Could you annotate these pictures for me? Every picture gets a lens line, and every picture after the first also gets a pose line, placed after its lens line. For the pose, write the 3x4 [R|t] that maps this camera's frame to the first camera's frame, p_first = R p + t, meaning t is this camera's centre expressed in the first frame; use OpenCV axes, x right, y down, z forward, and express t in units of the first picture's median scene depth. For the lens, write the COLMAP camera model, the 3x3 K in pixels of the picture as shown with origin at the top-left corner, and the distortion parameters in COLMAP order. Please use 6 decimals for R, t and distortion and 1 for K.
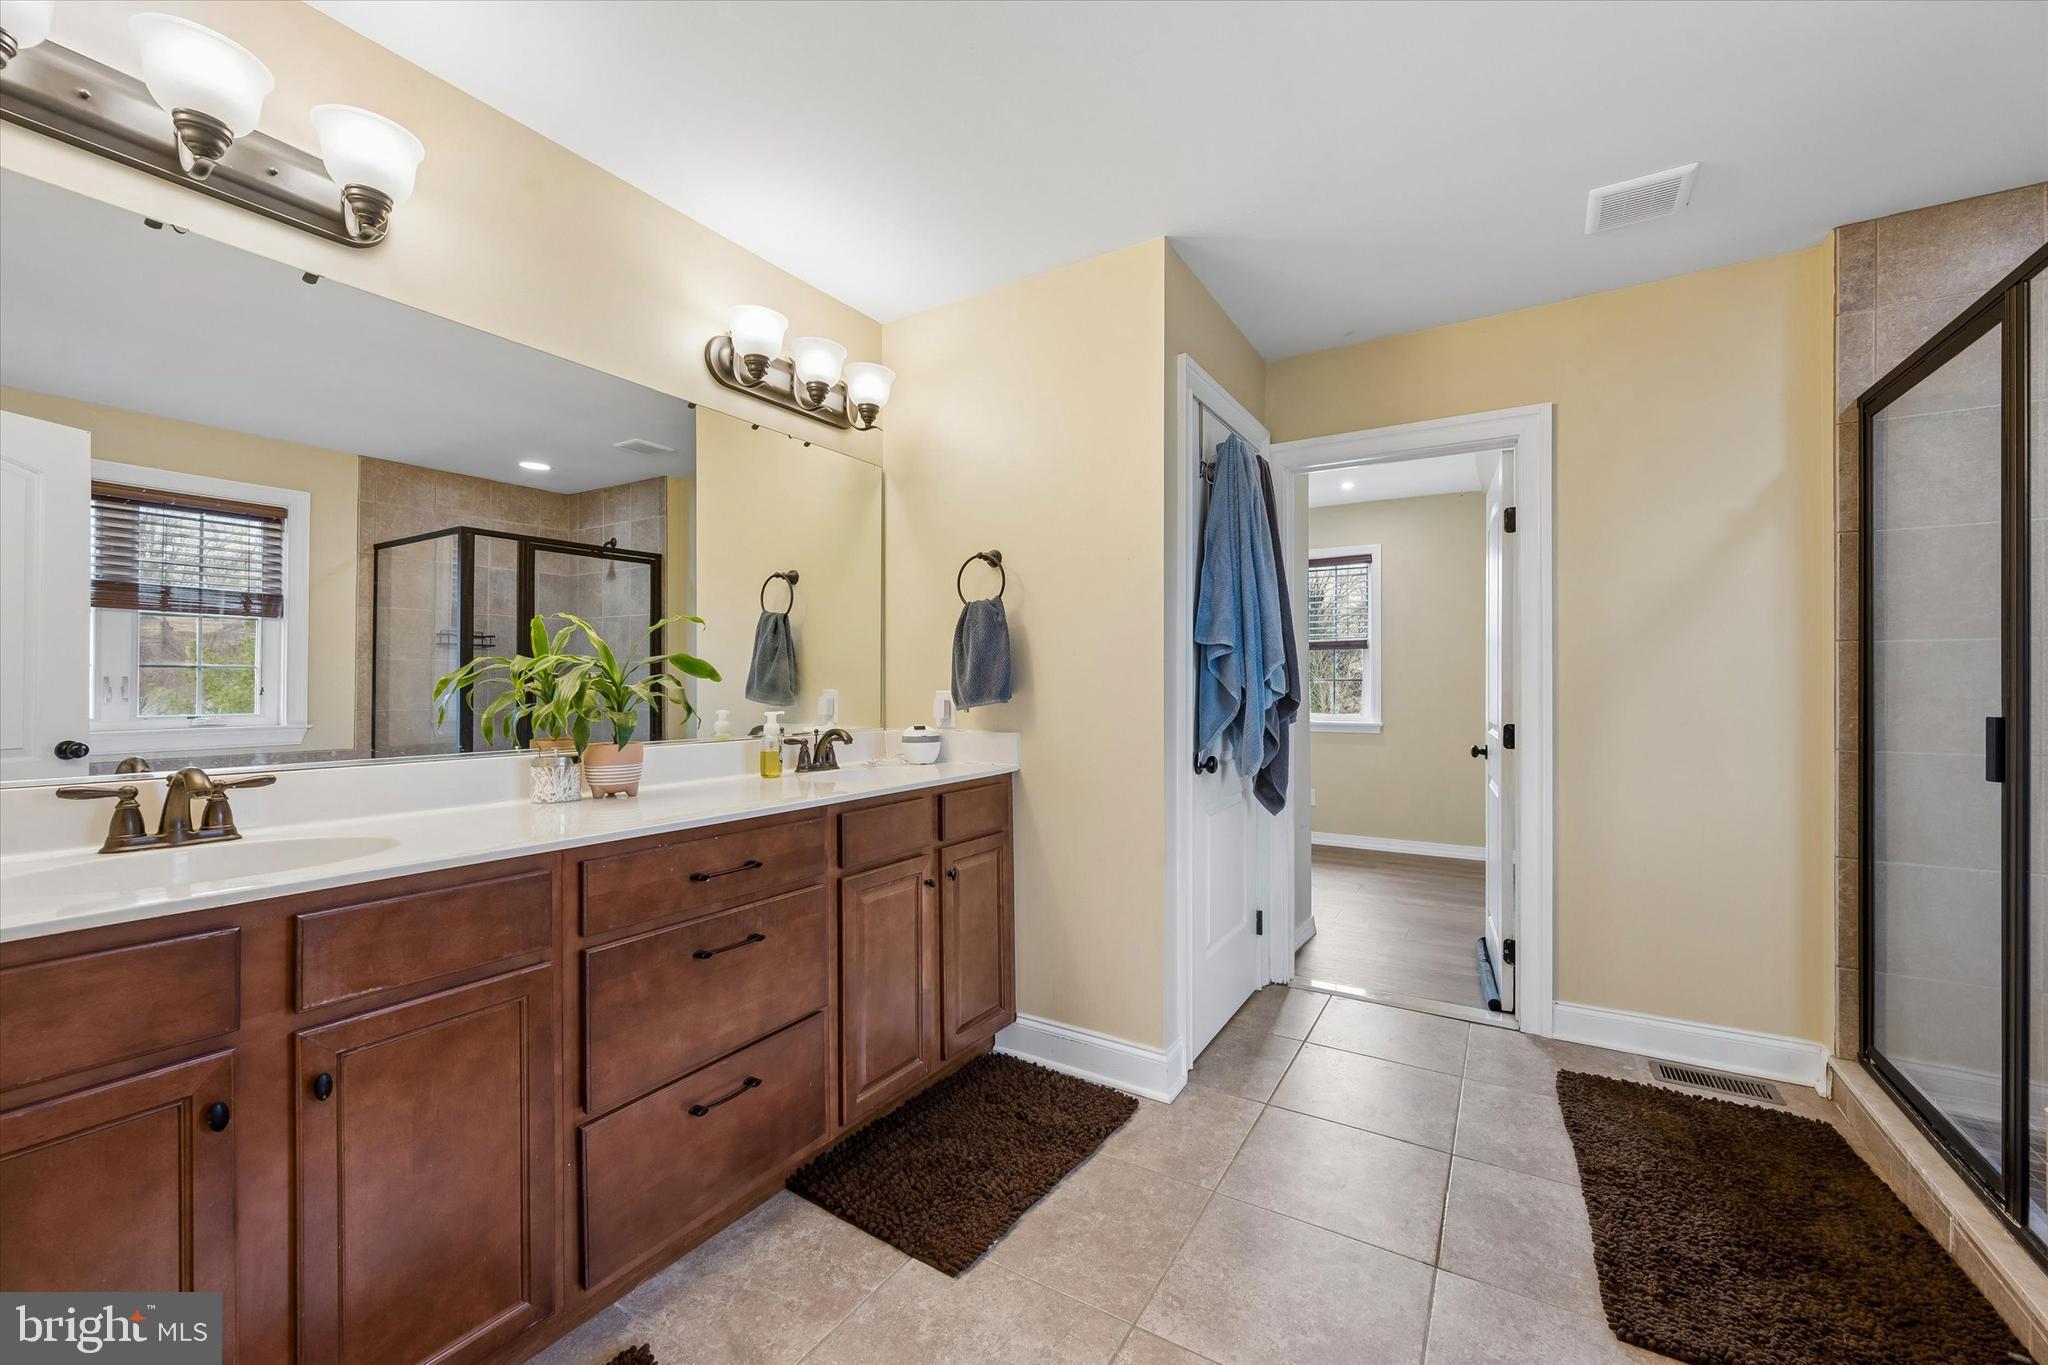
lens RADIAL K [[800.5, 0, 1024.2], [0, 800.5, 684.0], [0, 0, 1]] dist [-0.001109, 0.000034]
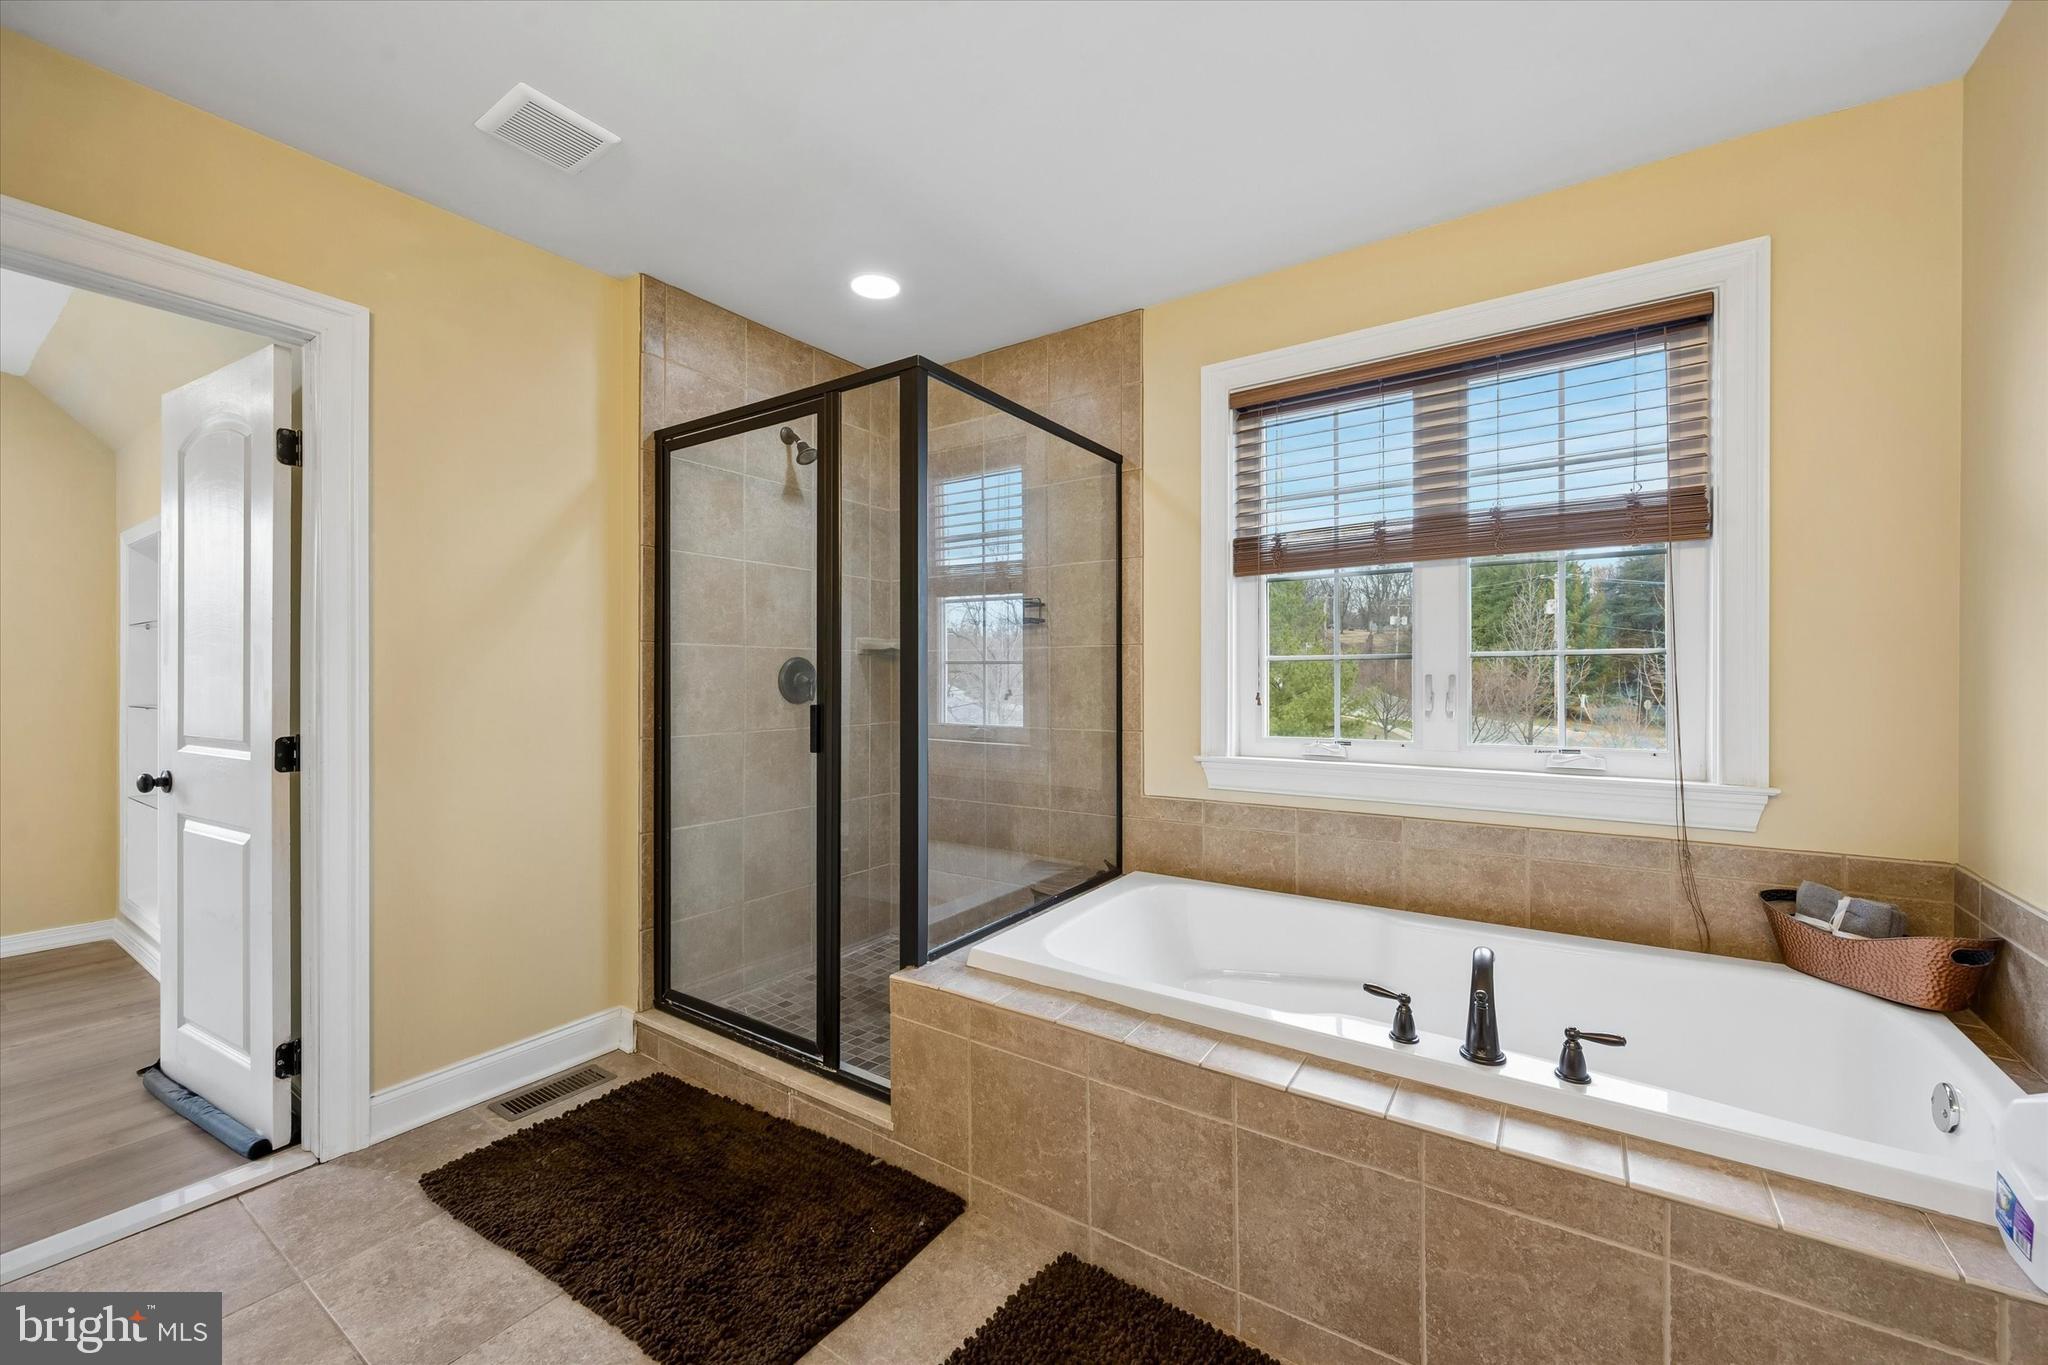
lens RADIAL K [[800.5, 0, 1023.8], [0, 800.5, 678.2], [0, 0, 1]] dist [-0.001109, 0.000034]
pose [[0.042936, 0.004279, 0.999069, -0.086650], [0.000607, 0.999991, -0.004309, 0.003267], [-0.999078, 0.000791, 0.042933, 0.414297]]
